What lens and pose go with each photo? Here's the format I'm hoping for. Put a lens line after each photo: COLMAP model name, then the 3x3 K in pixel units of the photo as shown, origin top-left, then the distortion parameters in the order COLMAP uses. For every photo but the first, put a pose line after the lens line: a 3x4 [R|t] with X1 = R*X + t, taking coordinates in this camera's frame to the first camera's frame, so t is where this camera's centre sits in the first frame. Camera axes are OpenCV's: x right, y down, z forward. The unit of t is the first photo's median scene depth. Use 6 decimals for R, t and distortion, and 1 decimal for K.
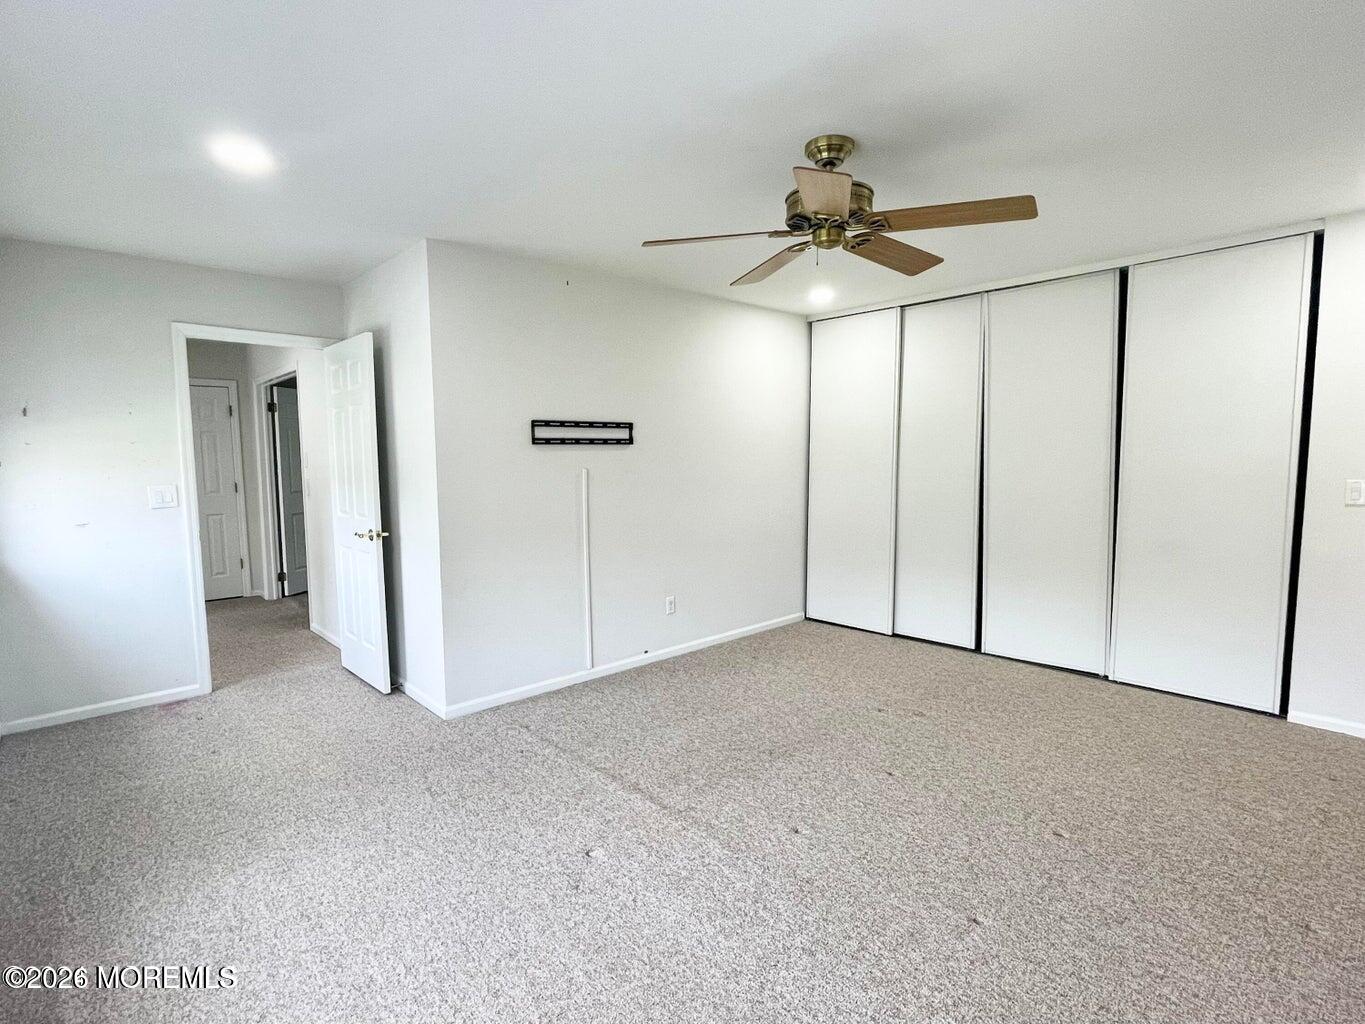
lens RADIAL K [[683.5, 0, 681.3], [0, 683.5, 520.8], [0, 0, 1]] dist [-0.001508, 0.001166]
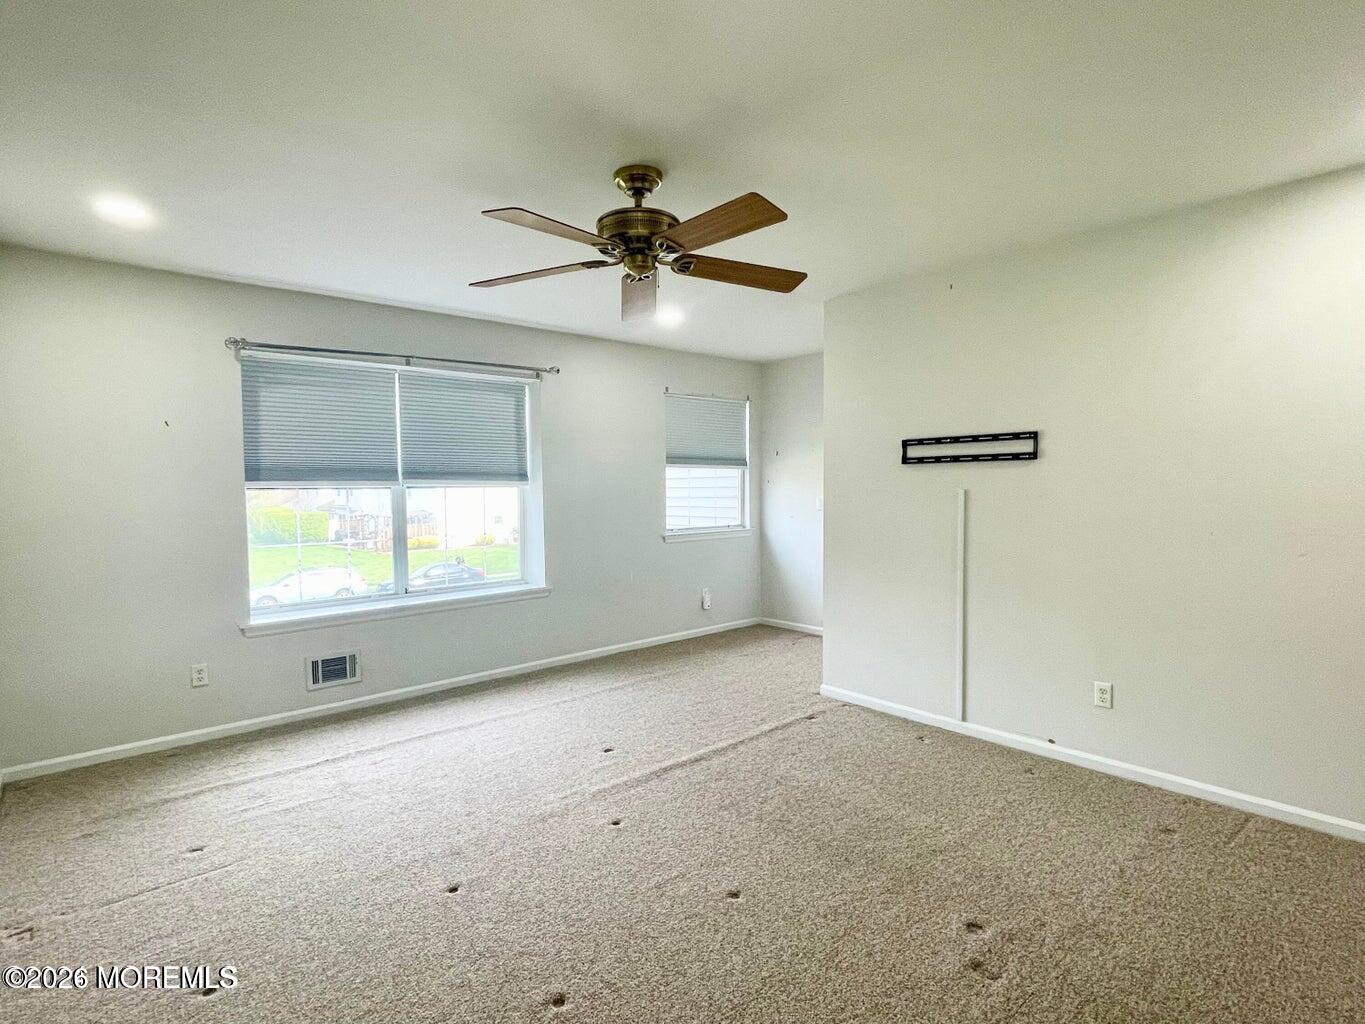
lens RADIAL K [[683.5, 0, 681.3], [0, 683.5, 520.8], [0, 0, 1]] dist [-0.001508, 0.001166]
pose [[-0.029049, 0.062330, -0.997633, 0.737655], [-0.086472, 0.994156, 0.064630, -0.061219], [0.995831, 0.088145, -0.023489, 0.656741]]
